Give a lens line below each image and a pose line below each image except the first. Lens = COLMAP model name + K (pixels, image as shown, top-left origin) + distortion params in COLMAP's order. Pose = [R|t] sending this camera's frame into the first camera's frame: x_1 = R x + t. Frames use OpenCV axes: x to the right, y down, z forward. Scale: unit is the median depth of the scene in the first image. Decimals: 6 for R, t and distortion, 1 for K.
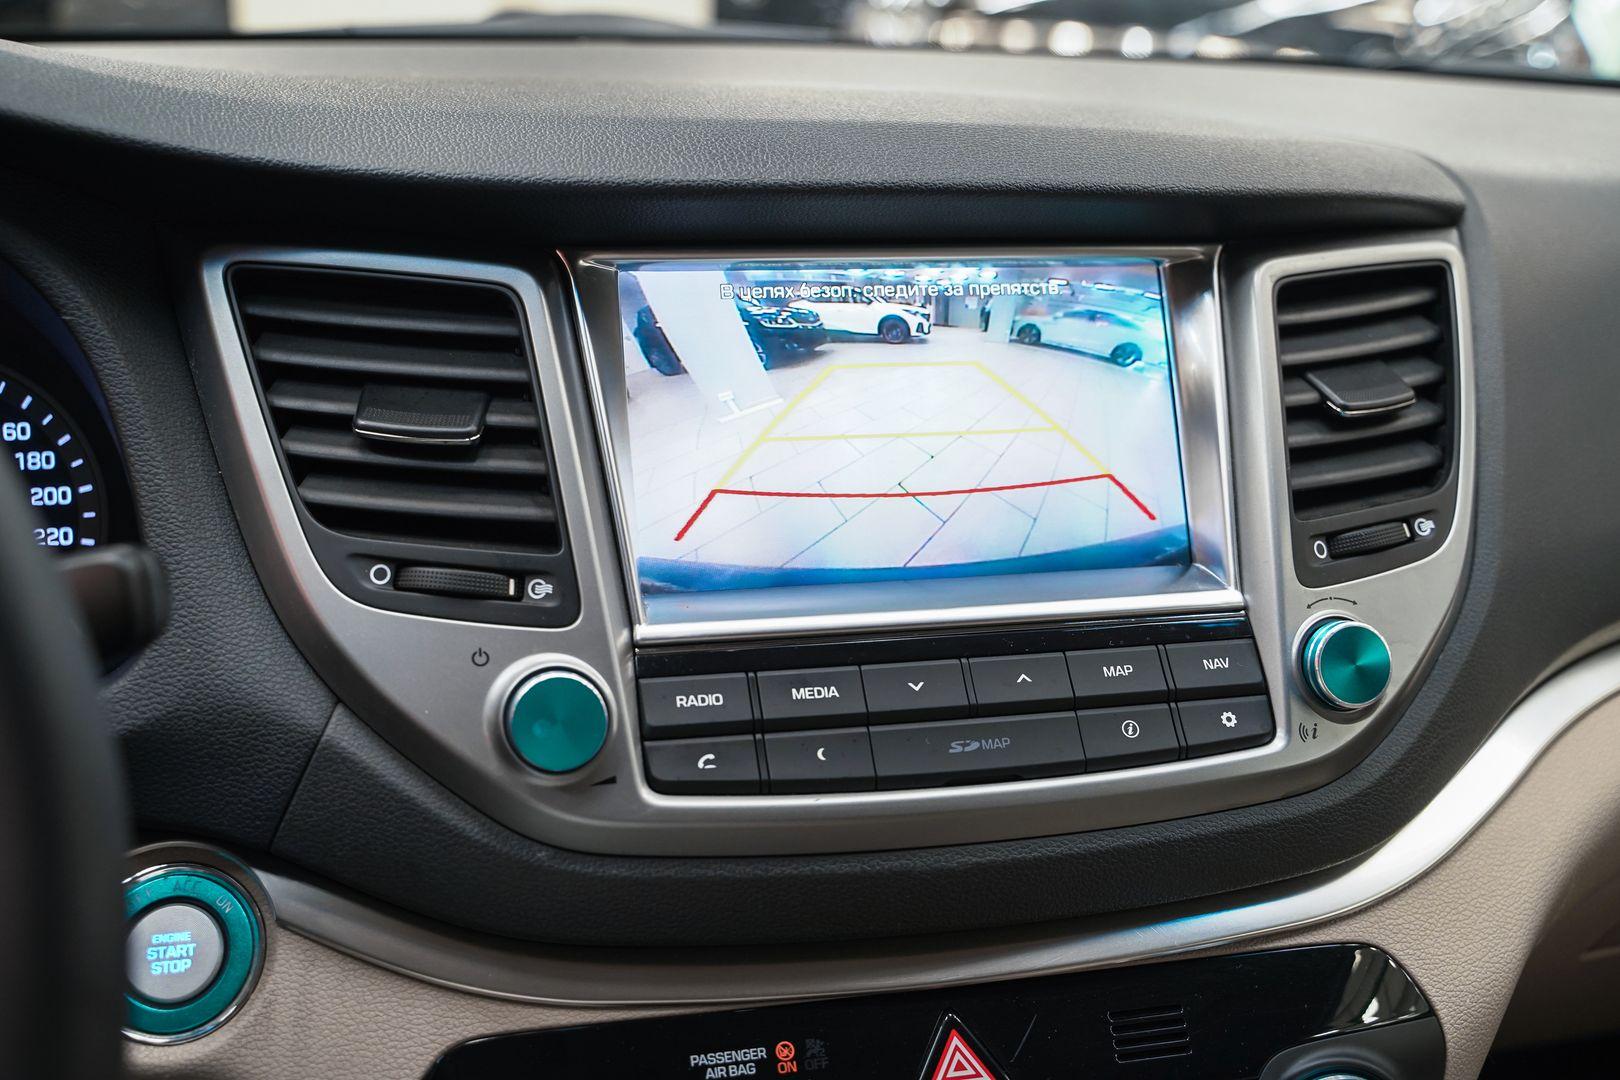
lens RADIAL K [[1722.7, 0, 780.6], [0, 1722.7, 516.5], [0, 0, 1]] dist [-0.061676, 0.134625]
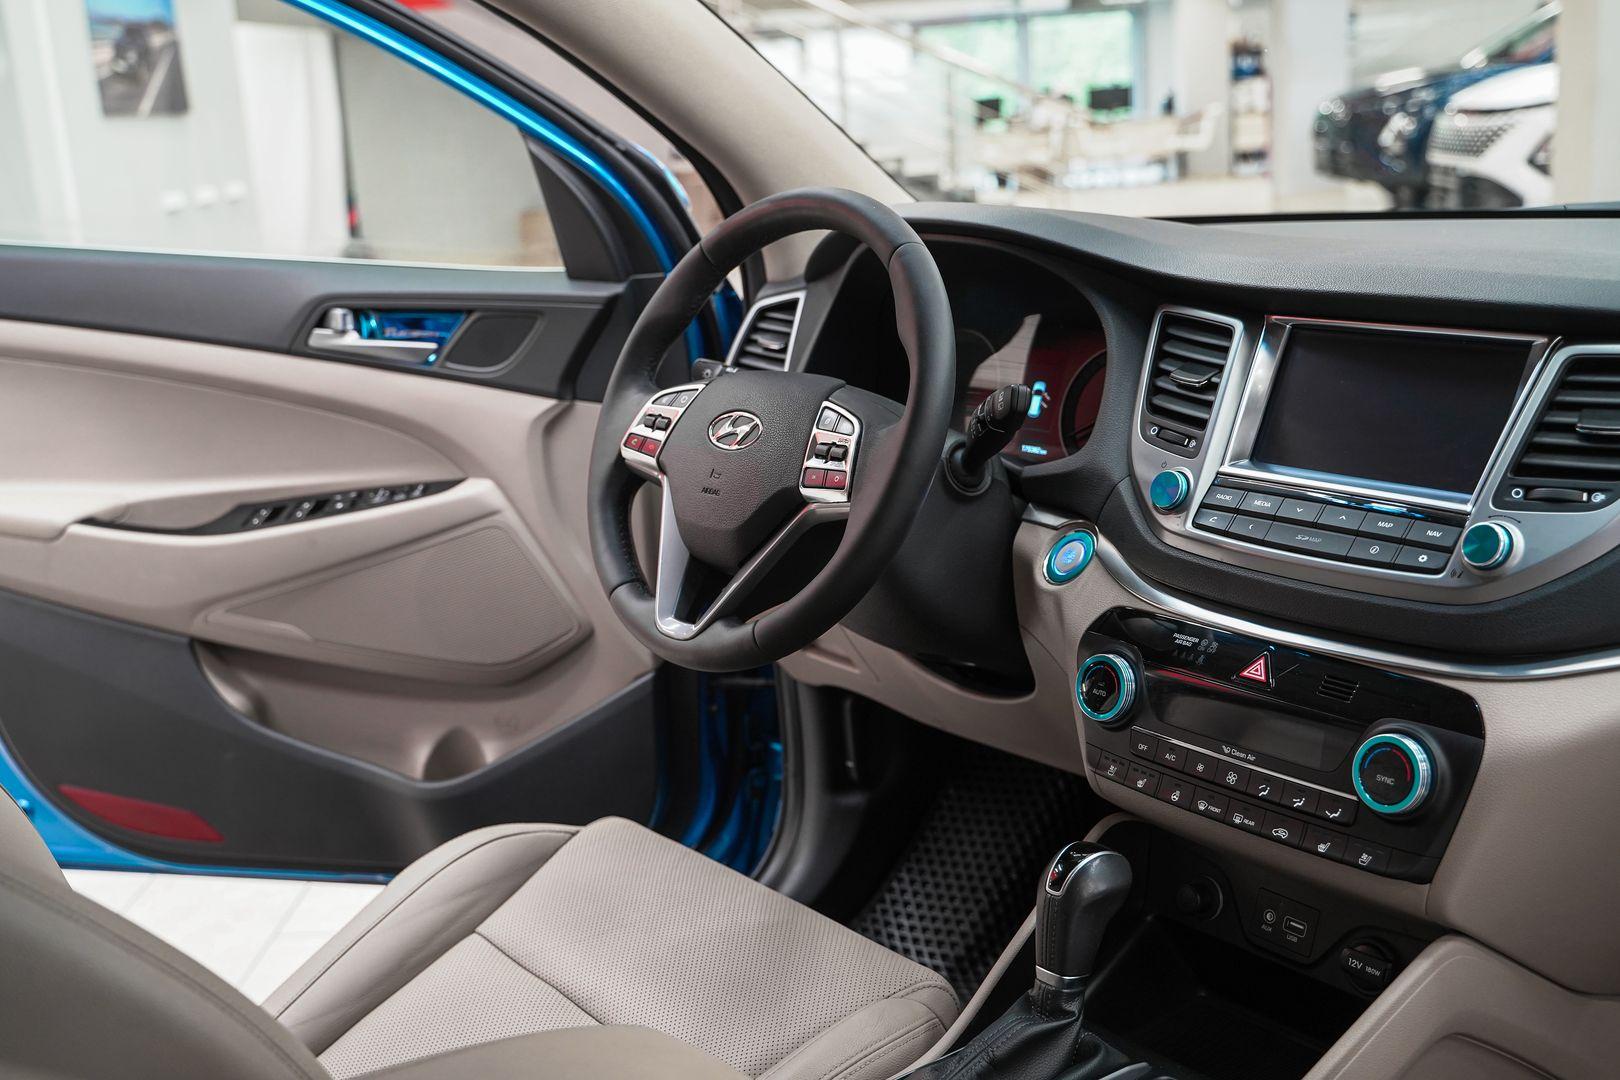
lens RADIAL K [[1722.7, 0, 780.6], [0, 1722.7, 516.5], [0, 0, 1]] dist [-0.061676, 0.134625]
pose [[0.407750, 0.155401, -0.899773, 1.829283], [-0.230398, 0.971035, 0.063299, 0.121669], [0.883548, 0.181496, 0.431743, -0.568999]]
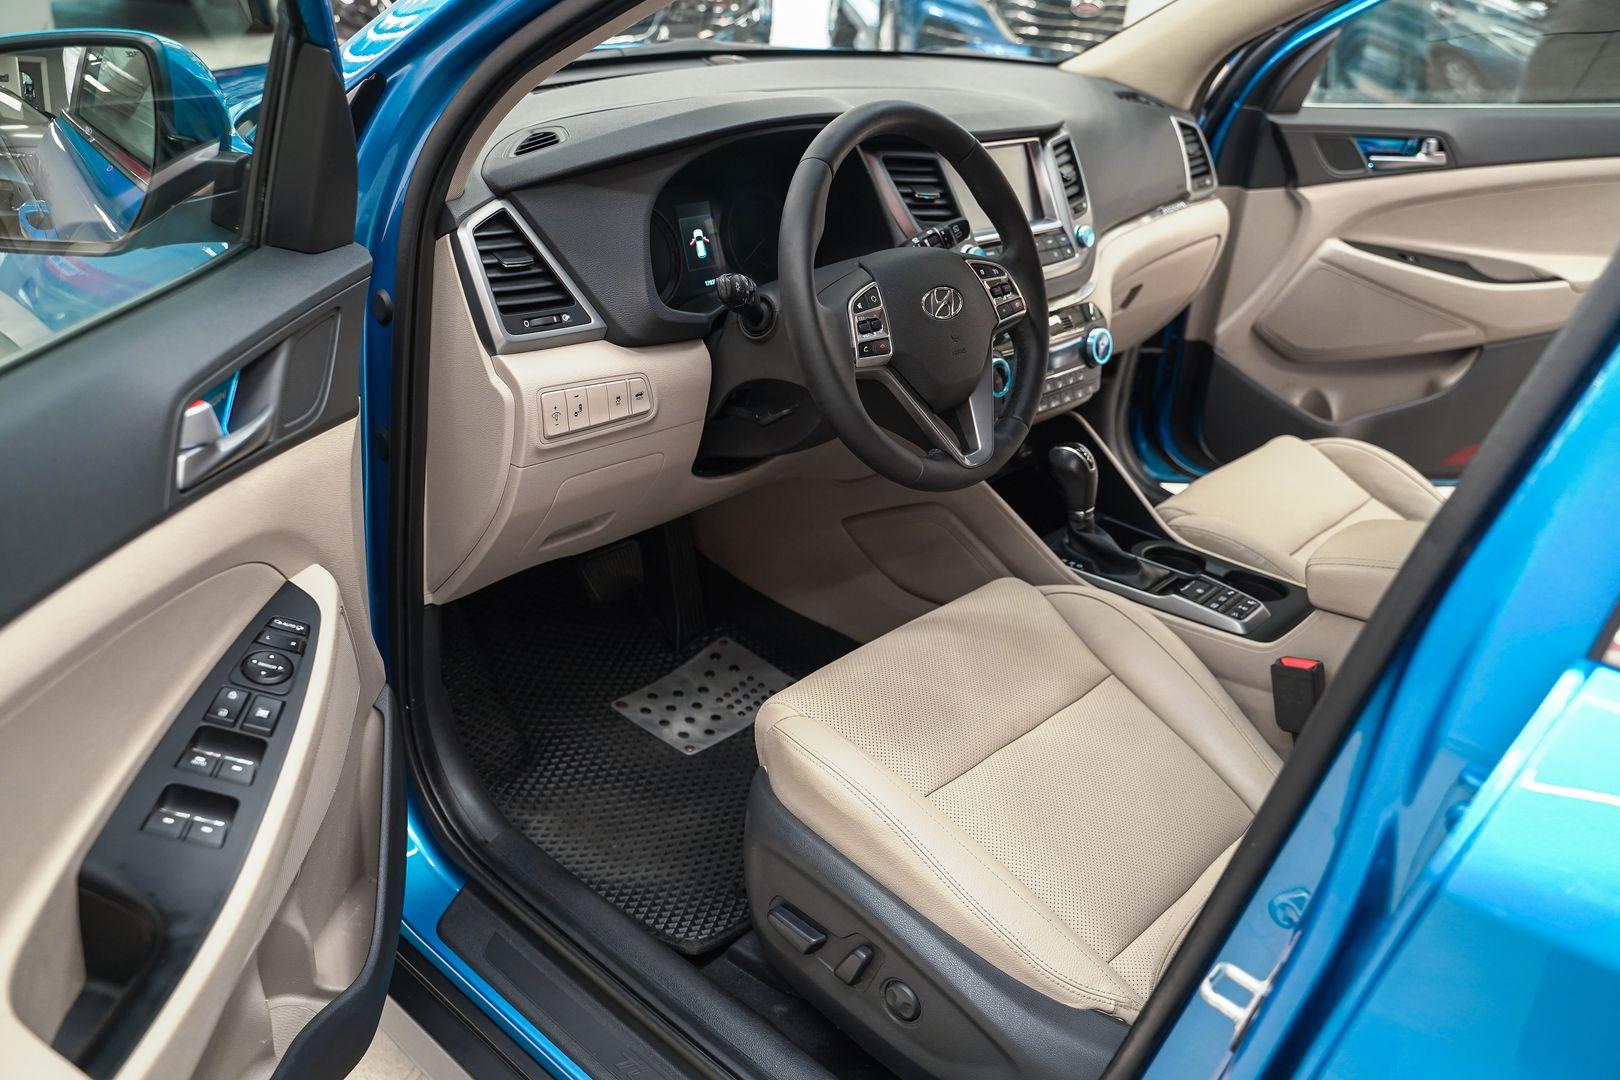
lens RADIAL K [[1319.3, 0, 810.0], [0, 1319.3, 540.0], [0, 0, 1]] dist [-0.109309, 0.083338]
pose [[0.841650, -0.205207, 0.499516, -2.185108], [0.109189, 0.970549, 0.214738, 0.047754], [-0.528870, -0.126193, 0.839269, -1.590649]]
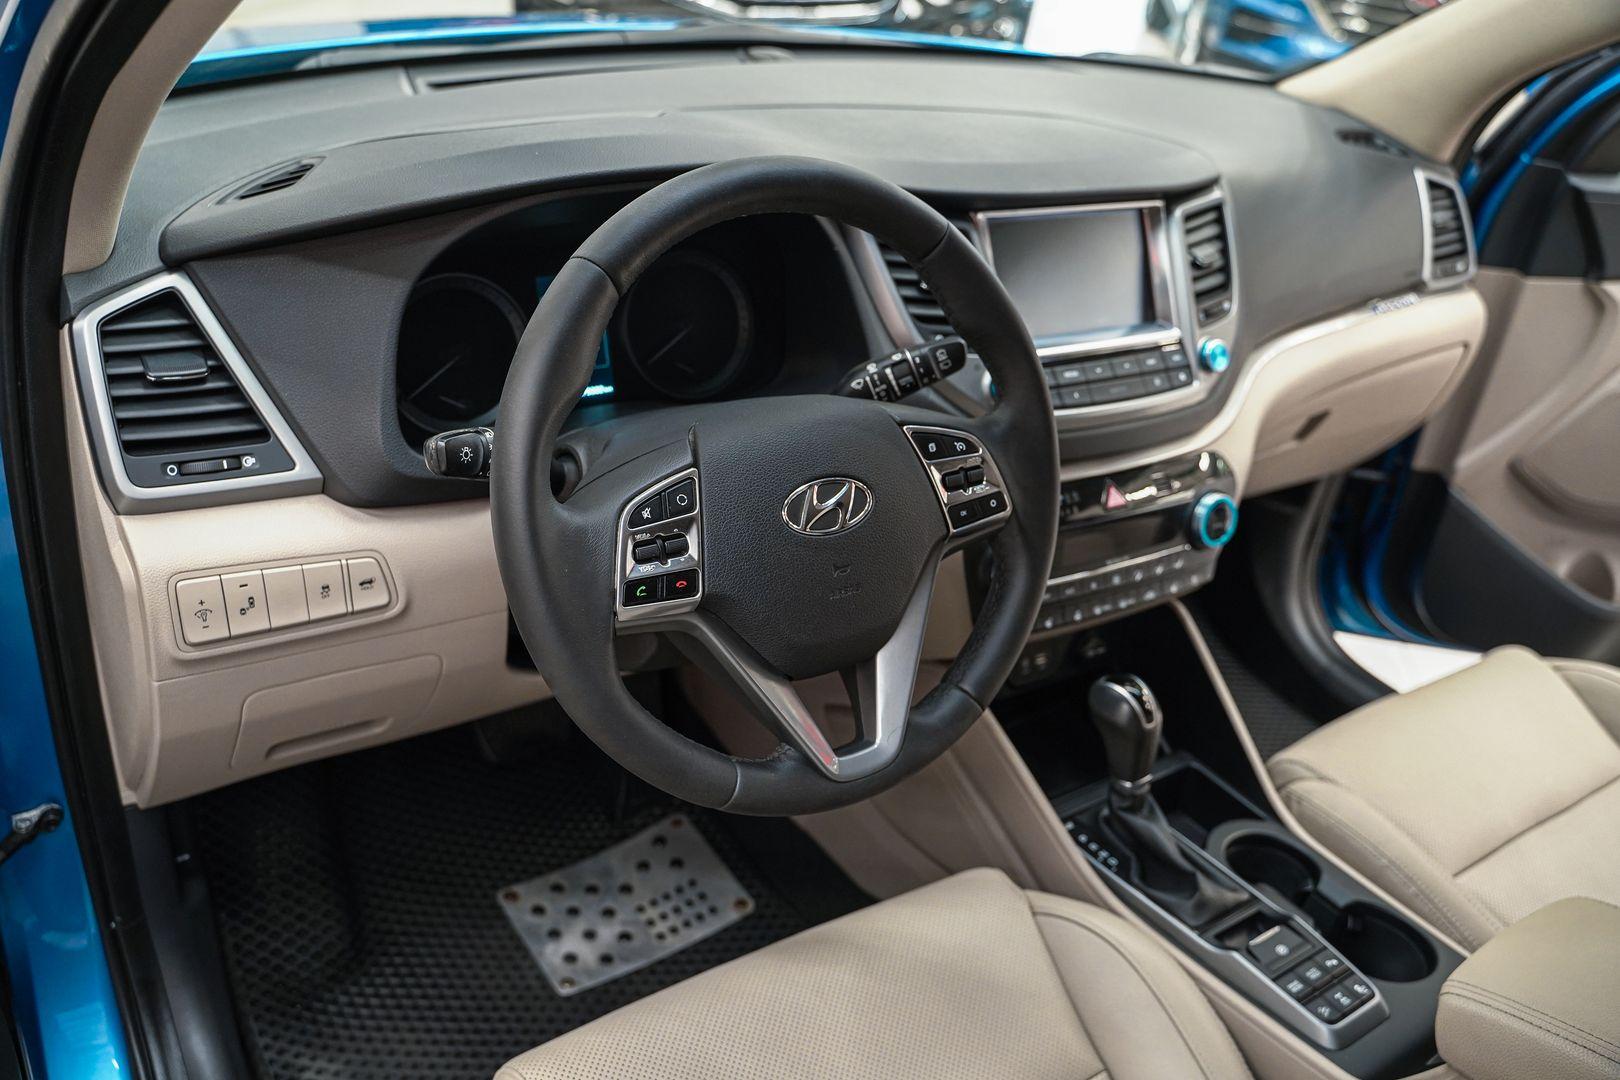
lens RADIAL K [[1319.3, 0, 810.0], [0, 1319.3, 540.0], [0, 0, 1]] dist [-0.109309, 0.083338]
pose [[0.946090, -0.094586, 0.309785, -1.088582], [0.024331, 0.974464, 0.223222, -0.125956], [-0.322987, -0.203651, 0.924232, -0.930927]]
